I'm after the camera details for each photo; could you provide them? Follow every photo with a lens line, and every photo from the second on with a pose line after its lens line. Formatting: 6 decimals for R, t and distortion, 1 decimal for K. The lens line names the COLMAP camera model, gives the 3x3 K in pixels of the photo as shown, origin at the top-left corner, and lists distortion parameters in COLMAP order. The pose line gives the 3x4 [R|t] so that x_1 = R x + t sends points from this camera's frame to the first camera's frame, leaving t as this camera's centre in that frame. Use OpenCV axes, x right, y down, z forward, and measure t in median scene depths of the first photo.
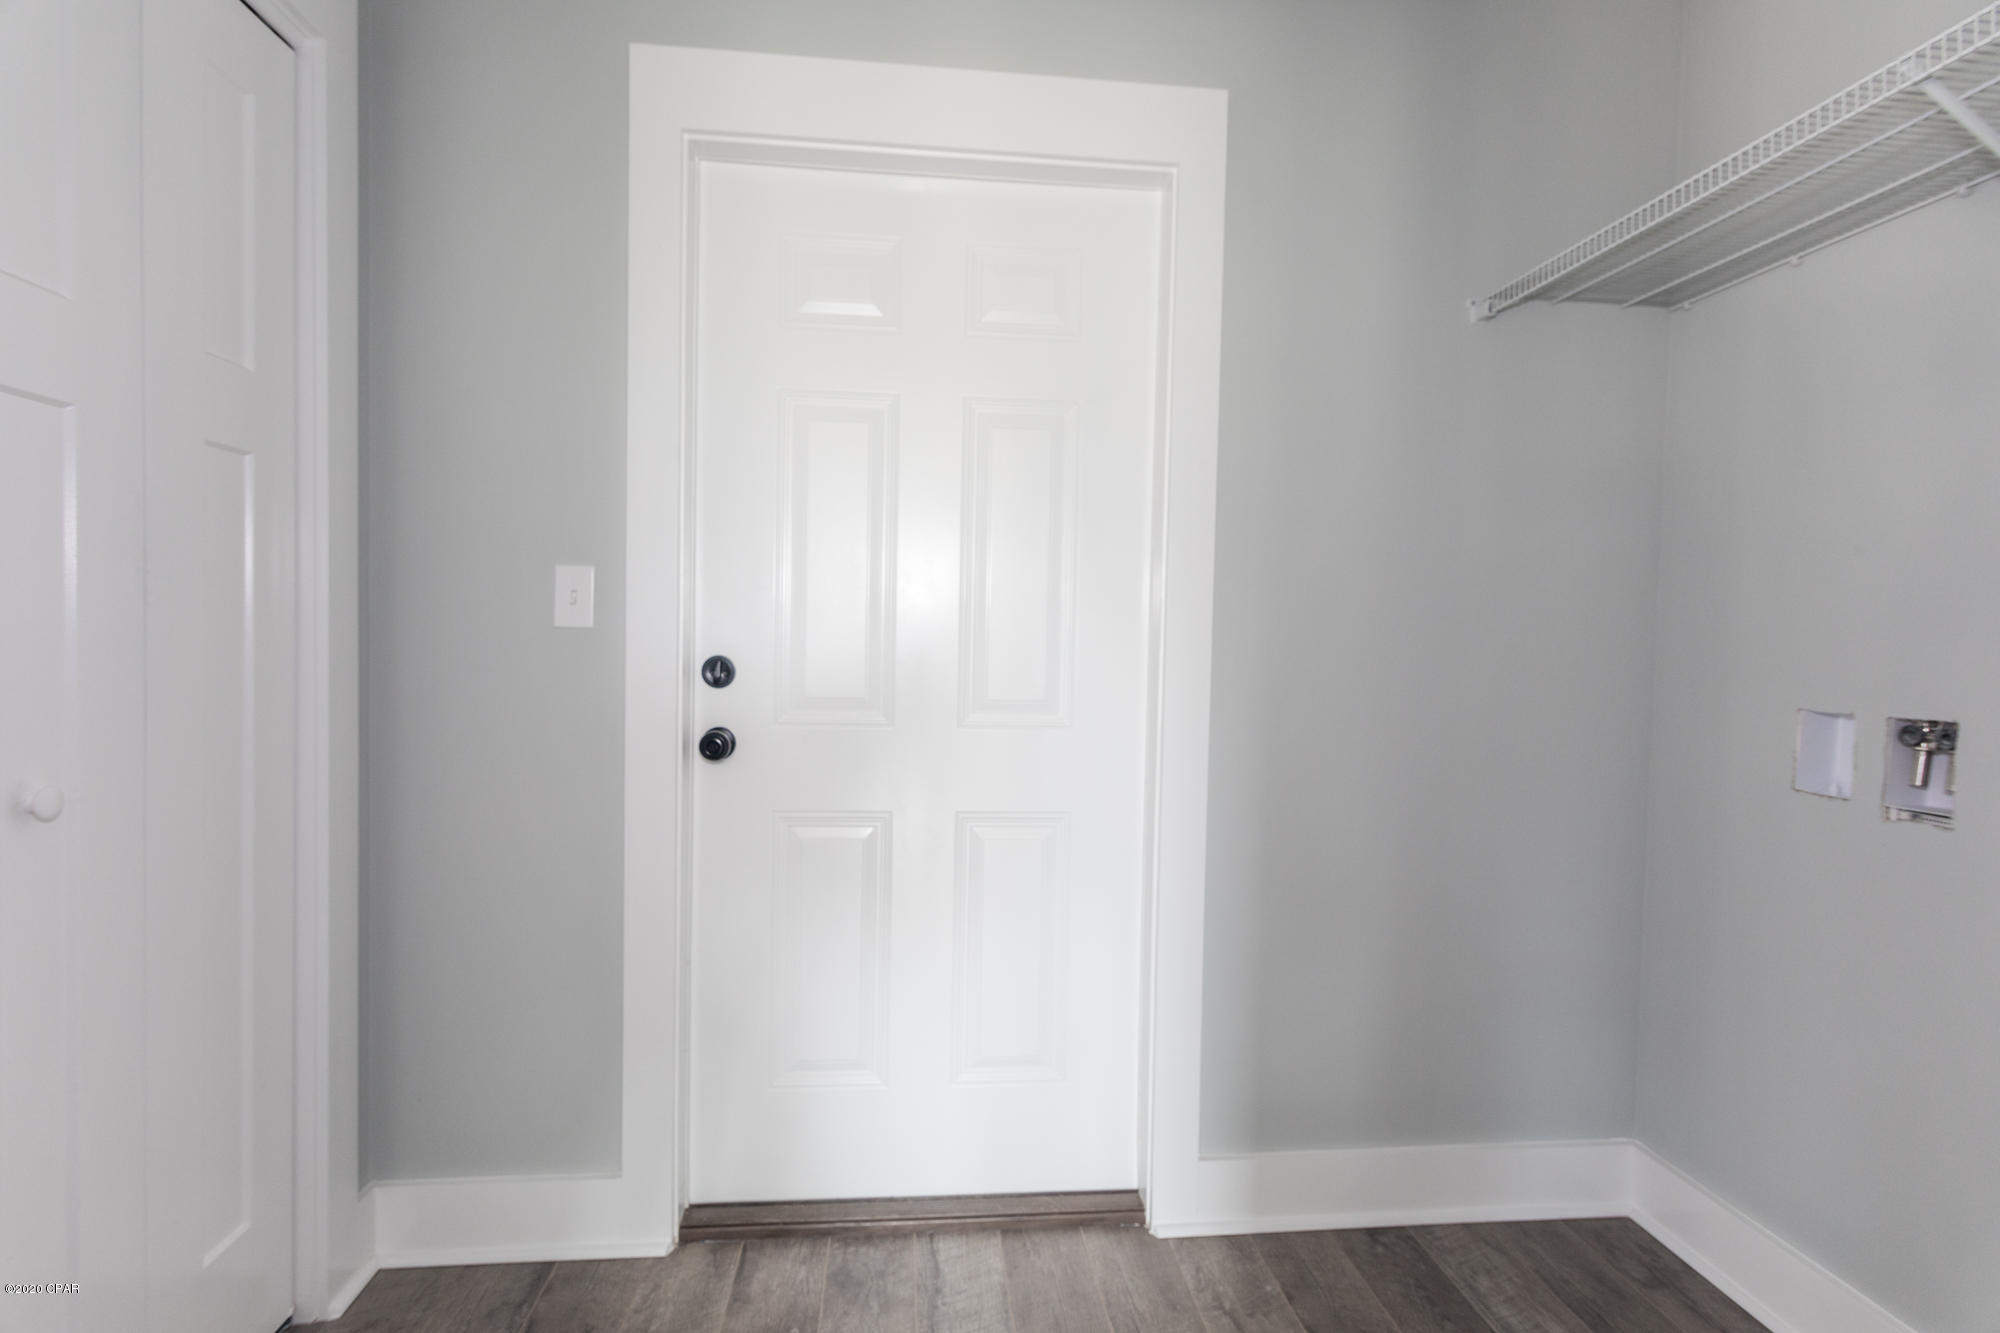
lens RADIAL K [[956.8, 0, 1012.2], [0, 956.8, 664.8], [0, 0, 1]] dist [0.004800, -0.001483]
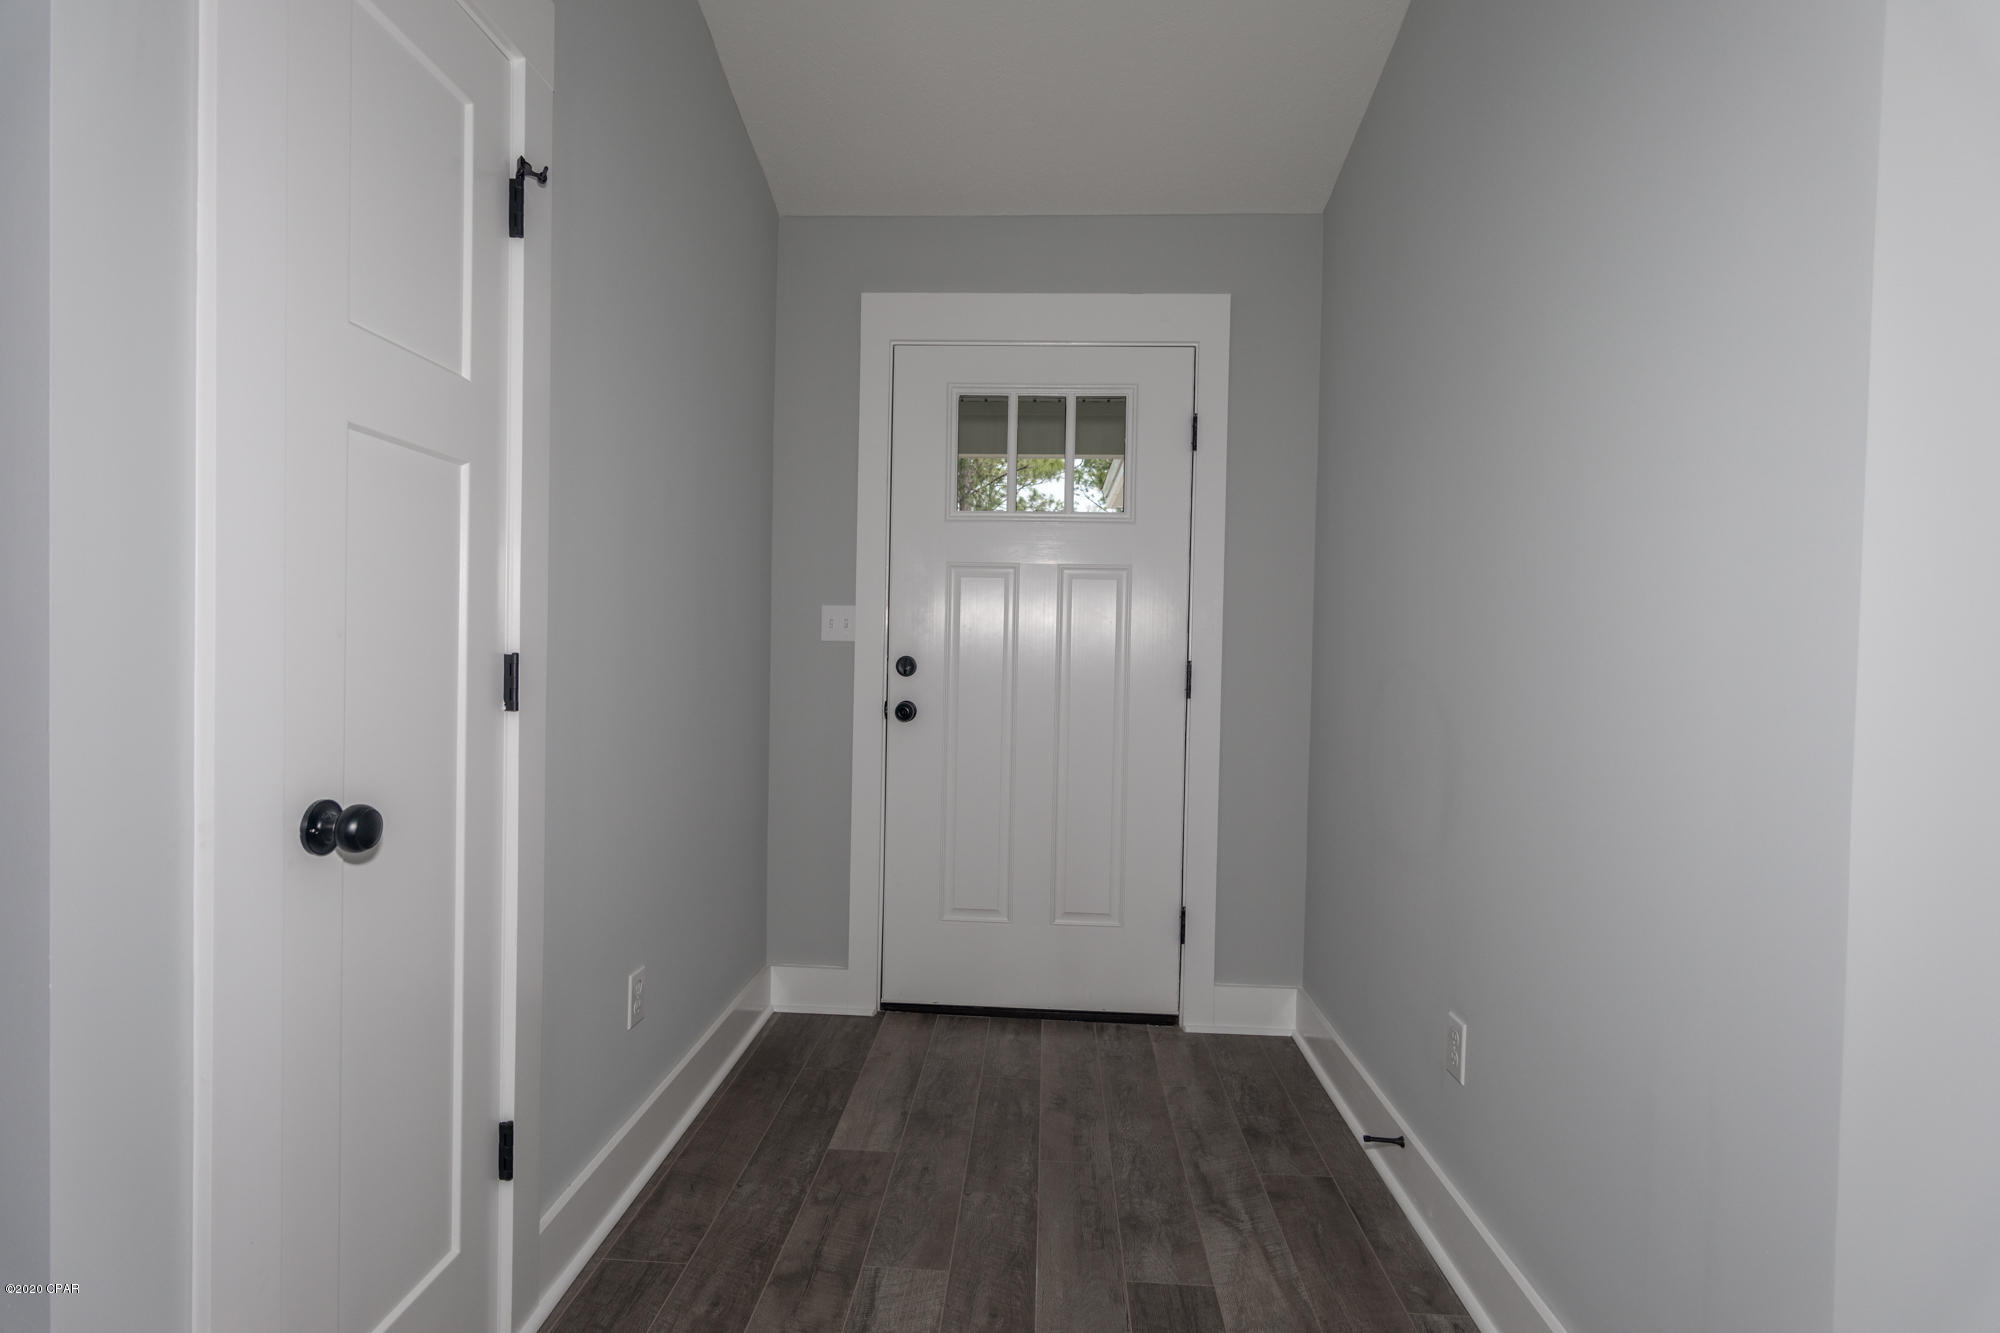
lens RADIAL K [[956.8, 0, 997.8], [0, 956.8, 672.6], [0, 0, 1]] dist [0.004800, -0.001483]
pose [[0.987475, 0.015115, -0.157050, 0.104988], [-0.012770, 0.999792, 0.015925, -0.010325], [0.157258, -0.013720, 0.987462, -0.590279]]
